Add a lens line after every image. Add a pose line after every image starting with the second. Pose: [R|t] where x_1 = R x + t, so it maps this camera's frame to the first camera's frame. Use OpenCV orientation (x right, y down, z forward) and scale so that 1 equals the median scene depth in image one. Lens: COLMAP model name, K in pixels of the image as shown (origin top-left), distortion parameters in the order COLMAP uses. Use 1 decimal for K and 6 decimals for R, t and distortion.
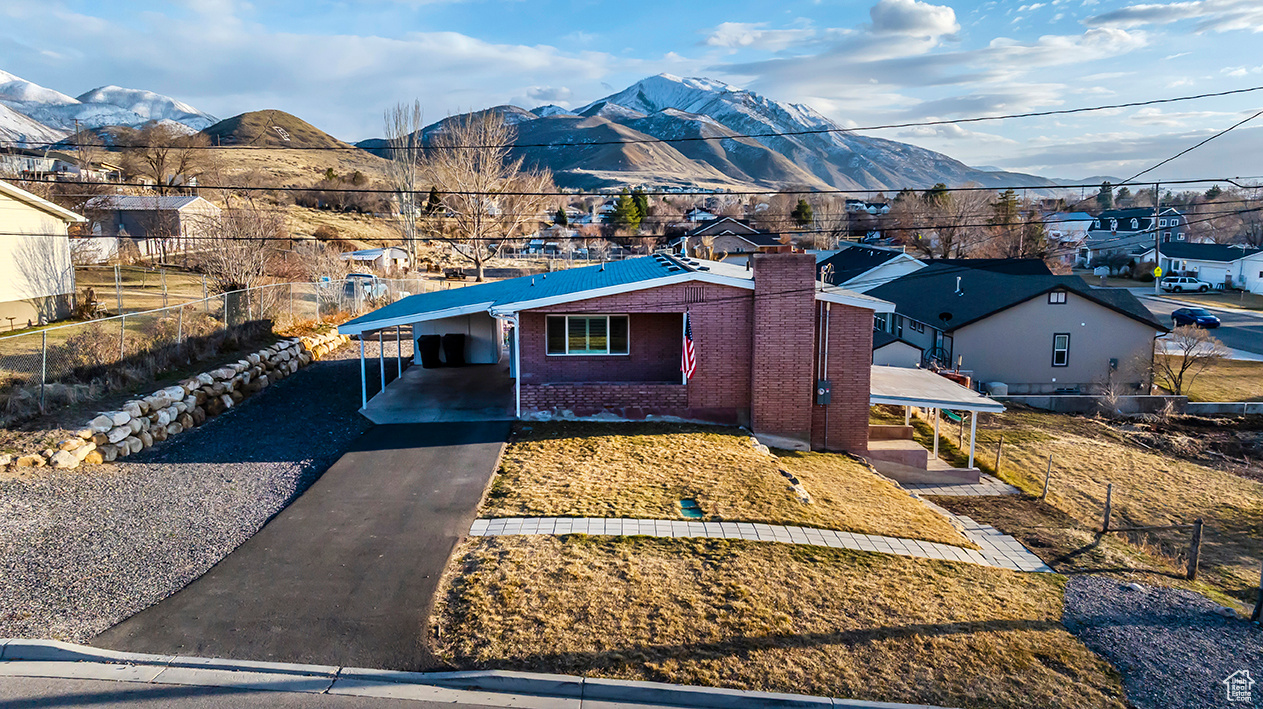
lens RADIAL K [[875.9, 0, 636.8], [0, 875.9, 361.1], [0, 0, 1]] dist [0.010365, 0.001589]
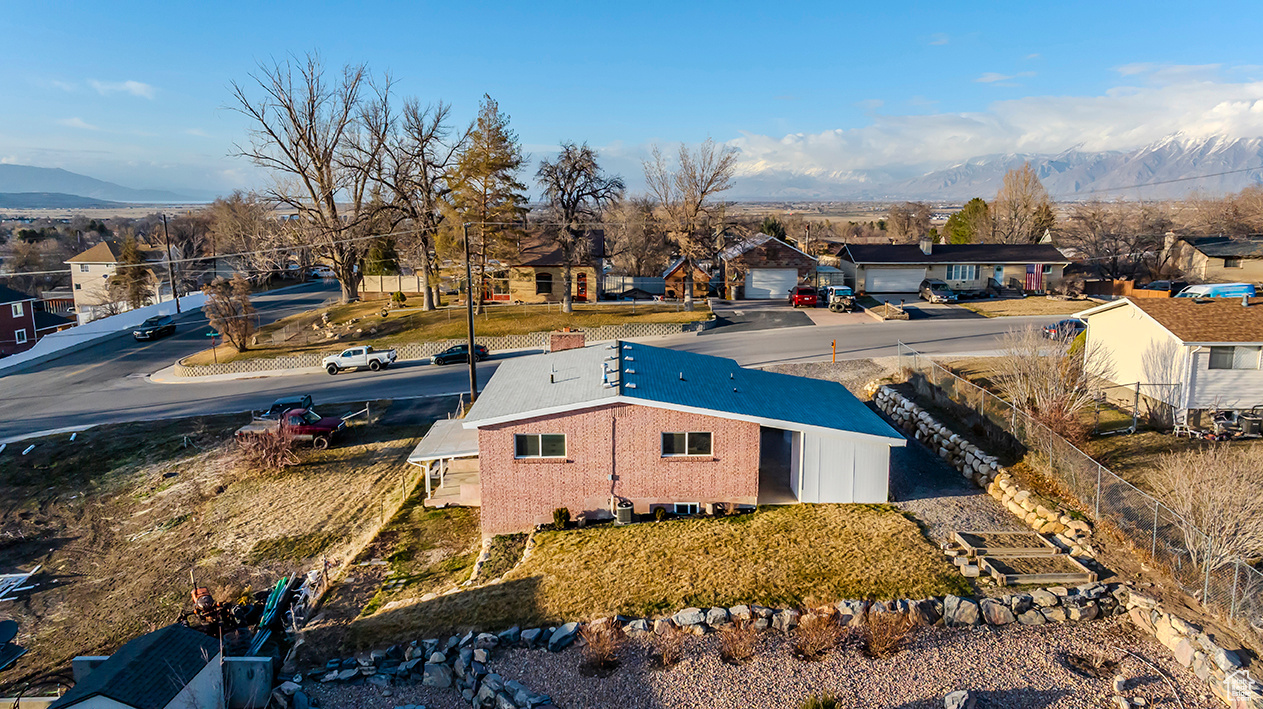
lens RADIAL K [[875.9, 0, 636.8], [0, 875.9, 361.1], [0, 0, 1]] dist [0.010365, 0.001589]
pose [[-0.999890, 0.002977, 0.014558, 0.003113], [0.008017, 0.932974, 0.359854, -0.706064], [-0.012512, 0.359931, -0.932895, 2.676959]]
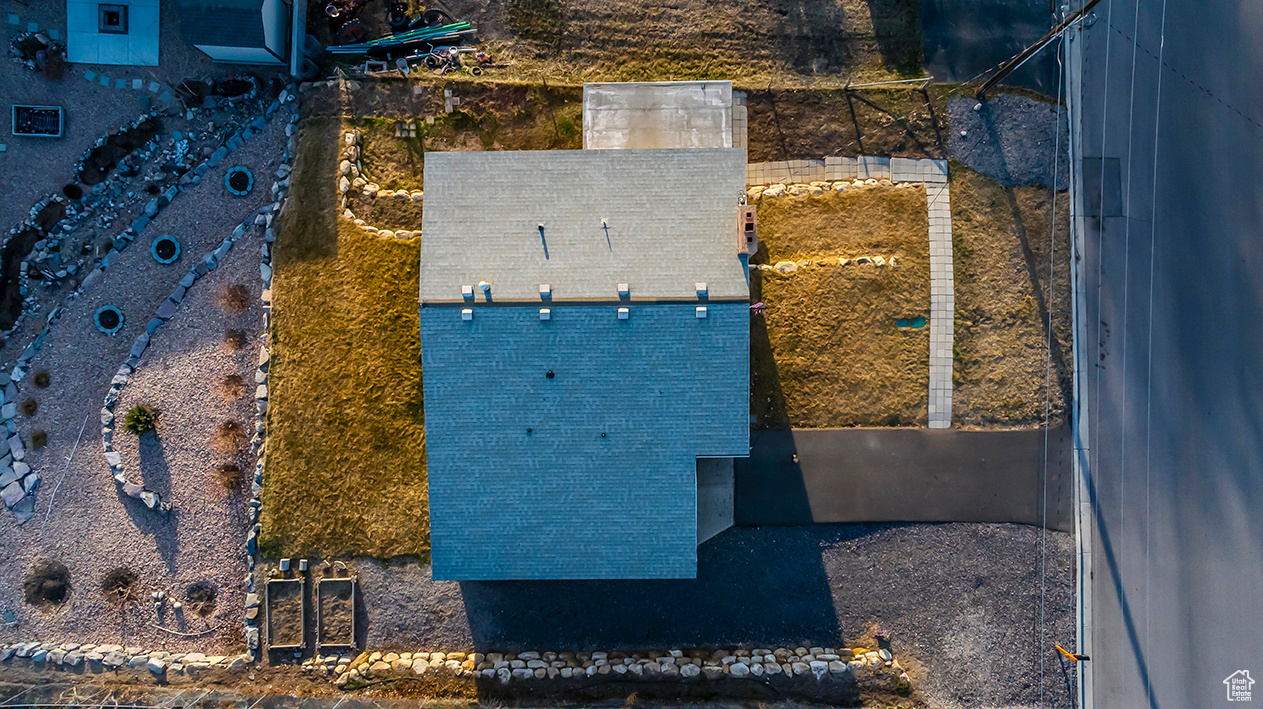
lens RADIAL K [[875.9, 0, 636.8], [0, 875.9, 361.1], [0, 0, 1]] dist [0.010365, 0.001589]
pose [[0.027072, -0.999633, -0.000427, -0.030984], [0.182484, 0.004523, 0.983199, -1.414472], [-0.982836, -0.026695, 0.182539, 0.928249]]
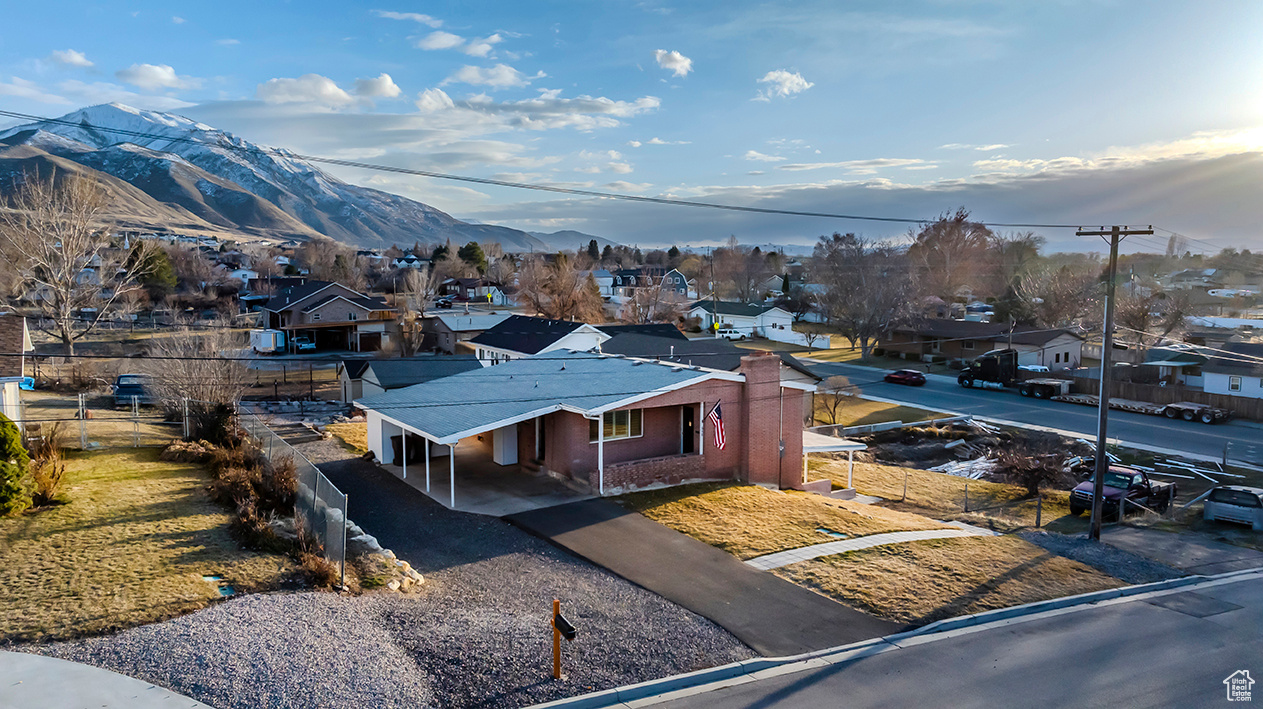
lens RADIAL K [[875.9, 0, 636.8], [0, 875.9, 361.1], [0, 0, 1]] dist [0.010365, 0.001589]
pose [[0.851681, -0.055776, 0.521083, -0.772238], [0.084611, 0.995910, -0.031692, -0.087553], [-0.517185, 0.071080, 0.852917, -0.133186]]
